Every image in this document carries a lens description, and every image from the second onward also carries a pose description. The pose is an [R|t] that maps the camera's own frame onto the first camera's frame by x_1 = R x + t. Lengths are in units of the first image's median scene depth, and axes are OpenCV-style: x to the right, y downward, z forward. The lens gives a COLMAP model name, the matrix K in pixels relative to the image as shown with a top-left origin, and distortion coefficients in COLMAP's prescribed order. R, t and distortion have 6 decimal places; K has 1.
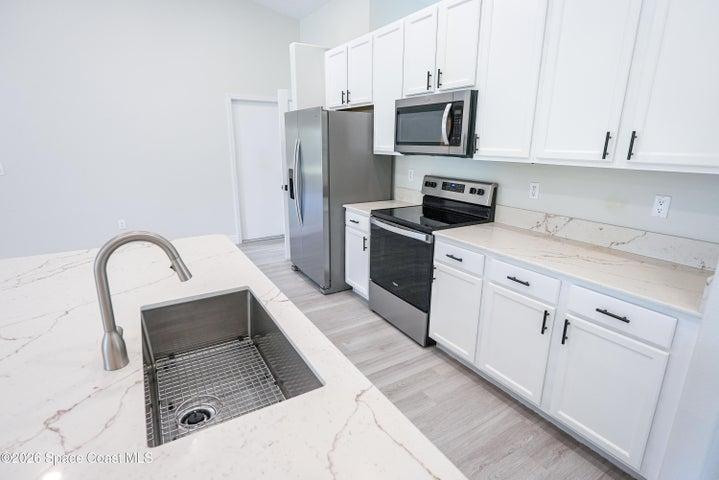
lens RADIAL K [[364.2, 0, 359.5], [0, 364.2, 240.0], [0, 0, 1]] dist [-0.002501, -0.000231]
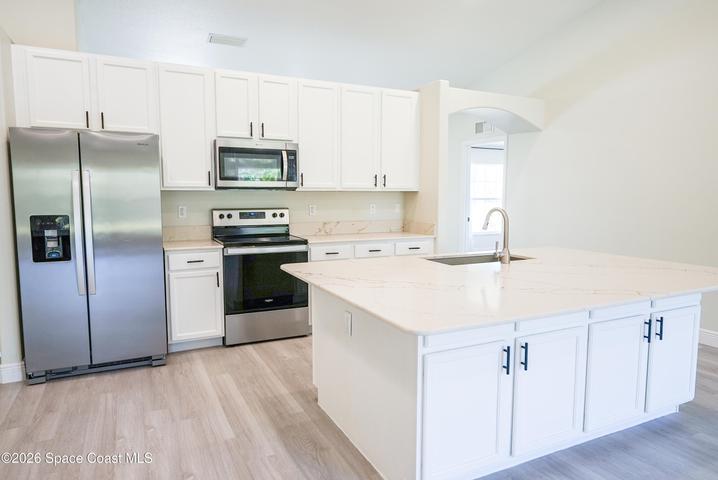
lens RADIAL K [[463.8, 0, 359.0], [0, 463.8, 240.0], [0, 0, 1]] dist [-0.016402, 0.000628]
pose [[0.093087, -0.107469, 0.989841, -1.318187], [0.258586, 0.962653, 0.080199, -0.104838], [-0.961492, 0.248494, 0.117401, 0.535412]]
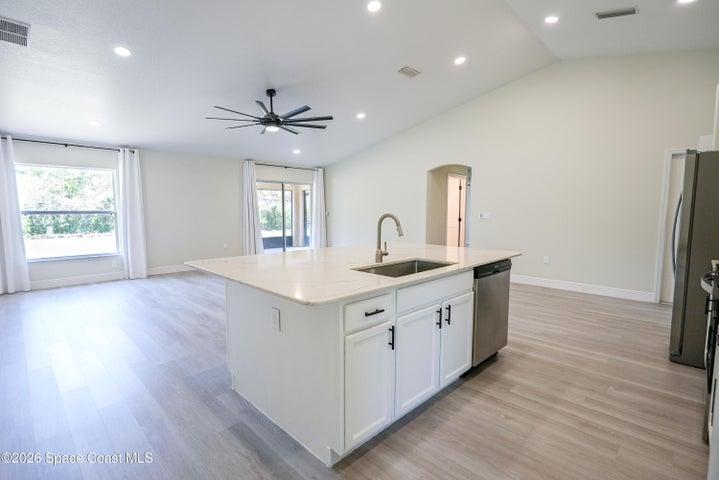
lens RADIAL K [[346.8, 0, 359.5], [0, 346.8, 240.0], [0, 0, 1]] dist [0.001667, 0.000407]
pose [[0.230752, 0.078717, -0.969823, 0.652613], [-0.255499, 0.966648, 0.017668, 0.060940], [0.938868, 0.243712, 0.243168, 0.056035]]
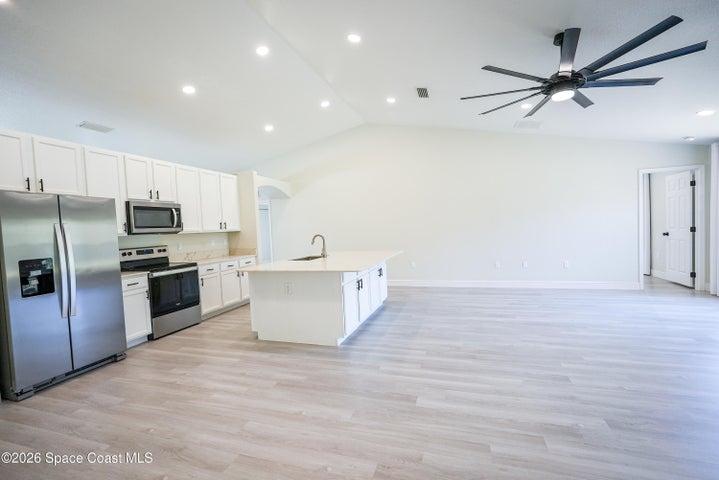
lens RADIAL K [[316.2, 0, 359.5], [0, 316.2, 240.0], [0, 0, 1]] dist [-0.009585, 0.000293]
pose [[-0.638743, -0.010720, 0.769346, -1.676023], [0.240437, 0.947048, 0.212816, -0.291937], [-0.730889, 0.320914, -0.602342, 1.215219]]
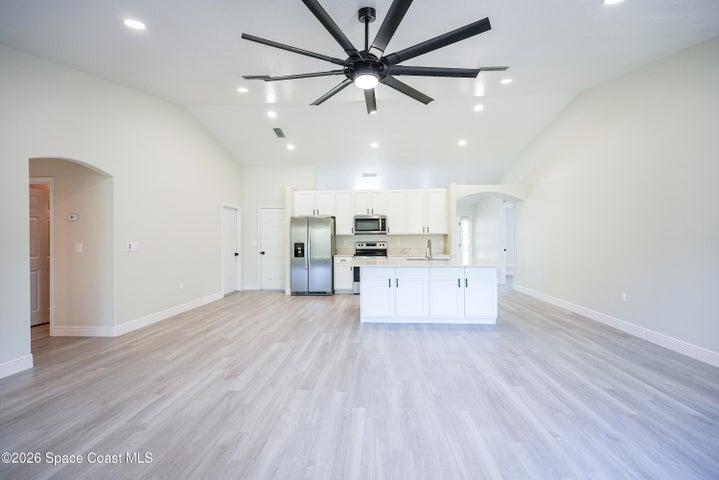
lens RADIAL K [[316.2, 0, 359.5], [0, 316.2, 240.0], [0, 0, 1]] dist [-0.009585, 0.000293]
pose [[0.588722, -0.014407, 0.808207, -2.026713], [0.221206, 0.964546, -0.143939, 0.180653], [-0.777480, 0.263520, 0.571036, -0.446040]]
